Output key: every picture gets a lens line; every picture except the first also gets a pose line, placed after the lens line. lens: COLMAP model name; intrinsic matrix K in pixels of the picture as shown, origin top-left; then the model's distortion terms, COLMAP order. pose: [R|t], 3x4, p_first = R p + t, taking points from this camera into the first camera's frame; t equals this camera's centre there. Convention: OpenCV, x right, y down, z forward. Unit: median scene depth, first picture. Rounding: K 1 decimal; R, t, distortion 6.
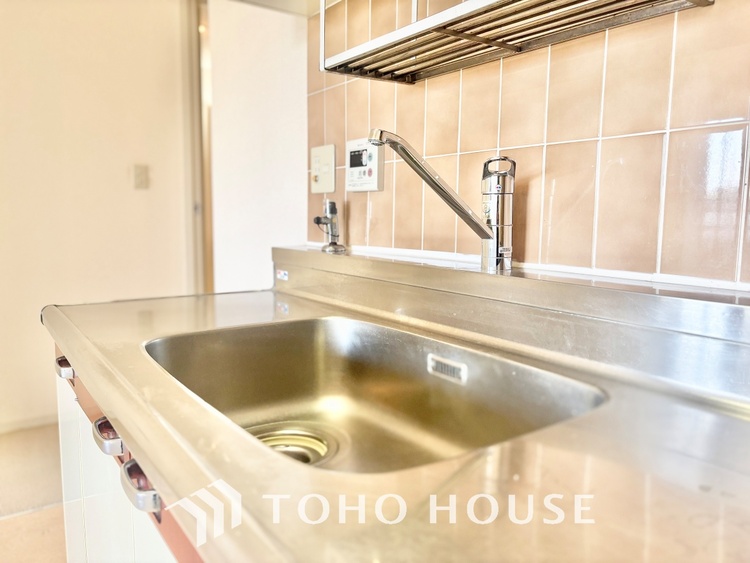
lens RADIAL K [[575.5, 0, 375.0], [0, 575.5, 281.5], [0, 0, 1]] dist [-0.000463, 0.000493]
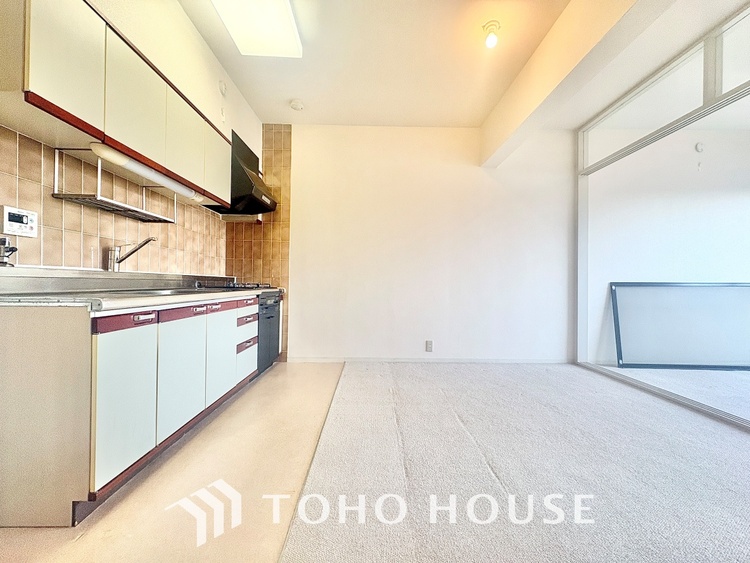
lens RADIAL K [[299.3, 0, 375.0], [0, 299.3, 281.5], [0, 0, 1]] dist [0.000655, 0.000158]
pose [[-0.817747, -0.016072, 0.575354, -1.550203], [0.048778, 0.994079, 0.097098, -0.040966], [-0.573508, 0.107466, -0.812121, 1.121189]]
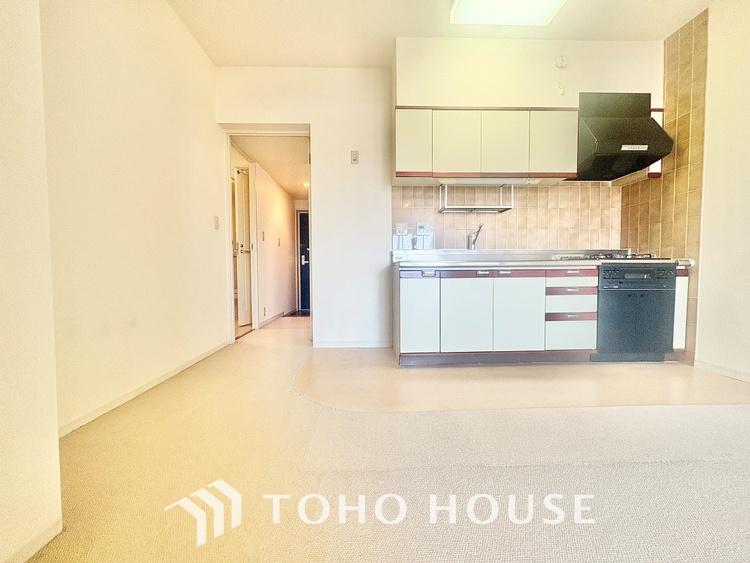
lens RADIAL K [[299.3, 0, 375.0], [0, 299.3, 281.5], [0, 0, 1]] dist [0.000655, 0.000158]
pose [[0.556252, -0.046272, 0.829724, -1.941198], [0.112527, 0.993447, -0.020036, 0.168755], [-0.823360, 0.104511, 0.557814, 0.127037]]
